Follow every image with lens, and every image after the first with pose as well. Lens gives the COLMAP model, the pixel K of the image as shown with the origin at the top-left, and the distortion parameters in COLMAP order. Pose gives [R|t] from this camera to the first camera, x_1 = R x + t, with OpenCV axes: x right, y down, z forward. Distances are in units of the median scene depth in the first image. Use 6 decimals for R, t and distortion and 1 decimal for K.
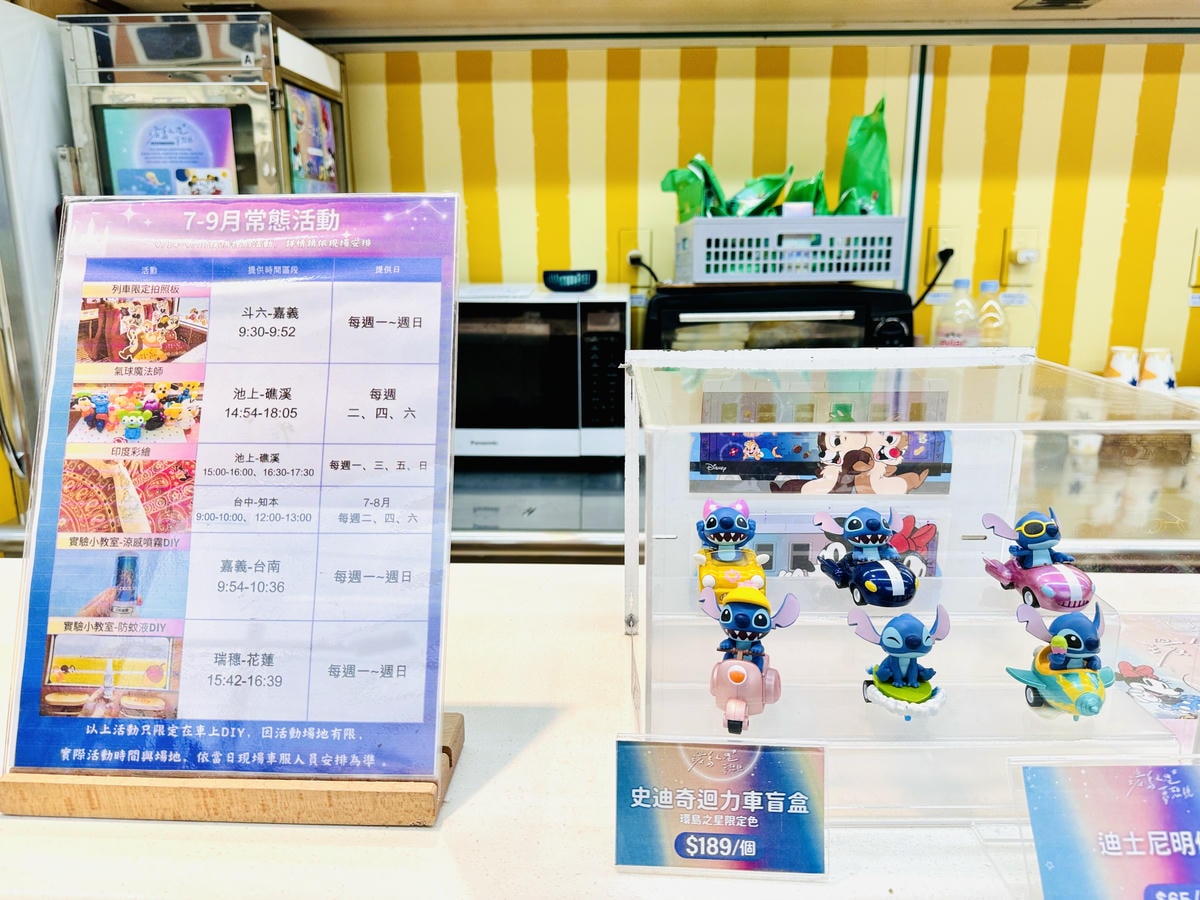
lens RADIAL K [[857.5, 0, 602.9], [0, 857.5, 455.9], [0, 0, 1]] dist [0.019483, -0.032932]
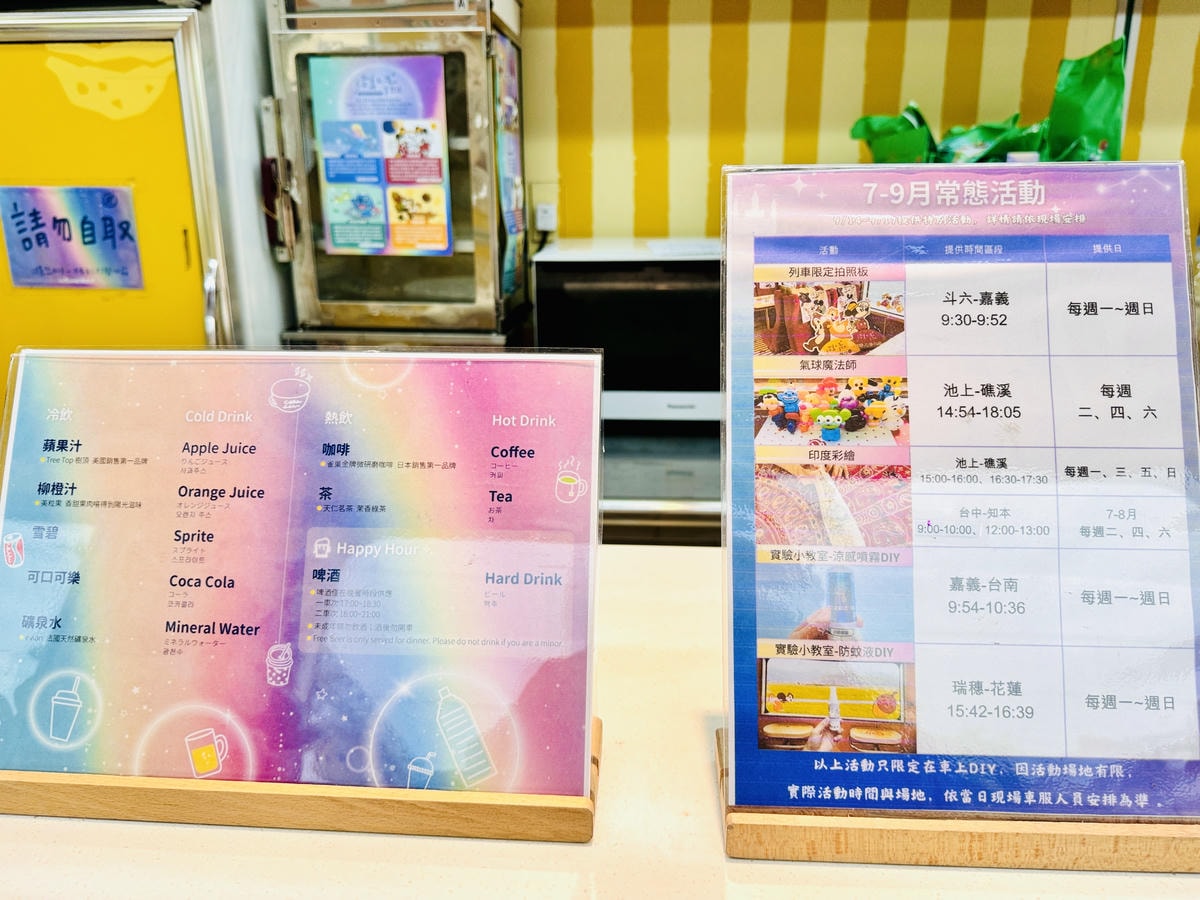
lens RADIAL K [[857.5, 0, 592.6], [0, 857.5, 443.3], [0, 0, 1]] dist [0.019483, -0.032932]
pose [[0.999871, 0.000343, -0.016074, -0.781460], [0.000382, 0.998982, 0.045112, -0.058003], [0.016073, -0.045112, 0.998853, 0.100262]]
